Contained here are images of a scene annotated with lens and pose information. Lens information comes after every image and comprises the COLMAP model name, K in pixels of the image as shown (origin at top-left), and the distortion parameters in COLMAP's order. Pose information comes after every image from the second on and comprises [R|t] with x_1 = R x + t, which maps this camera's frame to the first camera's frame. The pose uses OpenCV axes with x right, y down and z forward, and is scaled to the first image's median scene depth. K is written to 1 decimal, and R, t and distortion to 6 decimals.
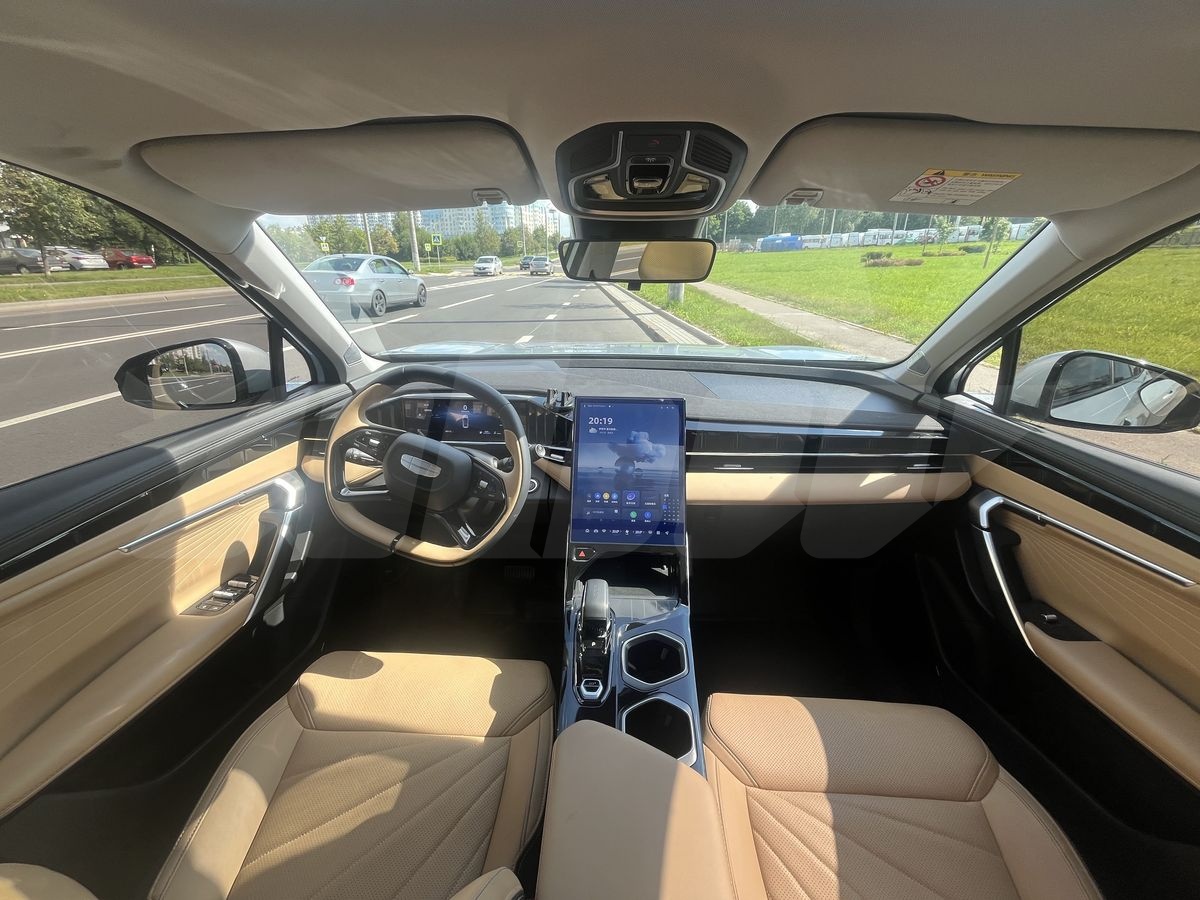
lens RADIAL K [[481.7, 0, 592.9], [0, 481.7, 450.0], [0, 0, 1]] dist [-0.003018, -0.000430]
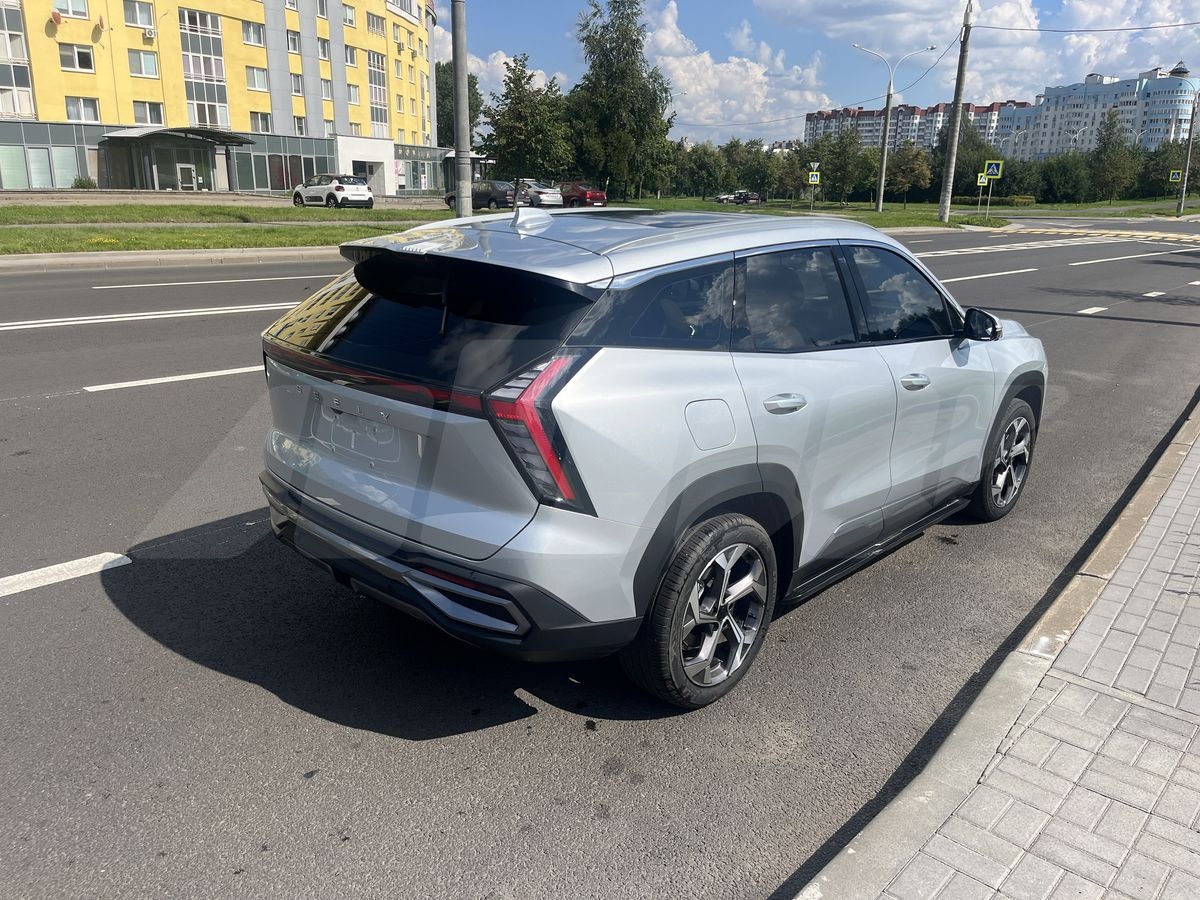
lens RADIAL K [[897.9, 0, 595.8], [0, 897.9, 442.6], [0, 0, 1]] dist [0.091617, -0.127640]
pose [[0.760151, 0.193753, -0.620185, 3.160968], [-0.261966, 0.964877, -0.019650, 1.272743], [0.594595, 0.177404, 0.784209, -4.441573]]
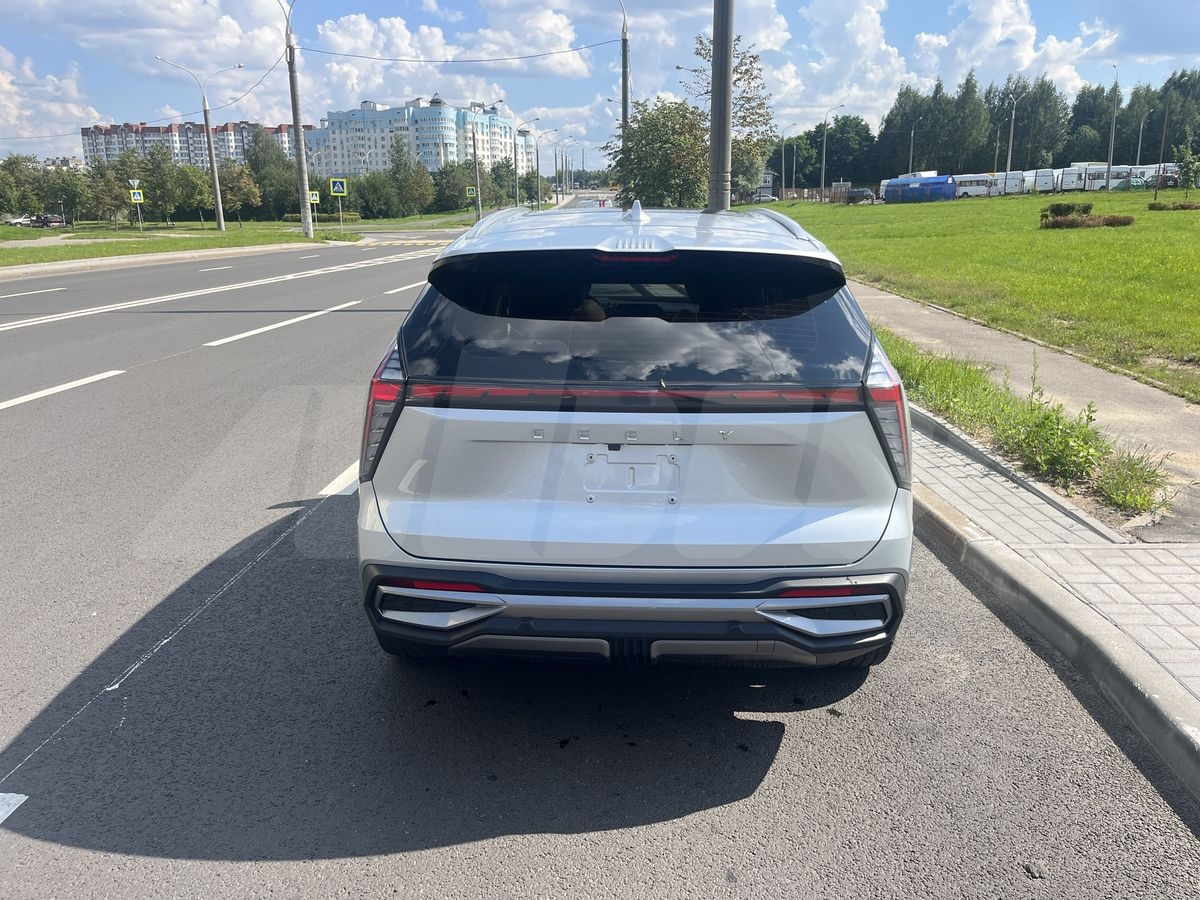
lens RADIAL K [[897.9, 0, 595.8], [0, 897.9, 442.6], [0, 0, 1]] dist [0.091617, -0.127640]
pose [[0.999993, -0.003644, -0.000160, -0.253583], [0.003592, 0.991542, -0.129739, 1.757144], [0.000631, 0.129738, 0.991548, -5.238701]]
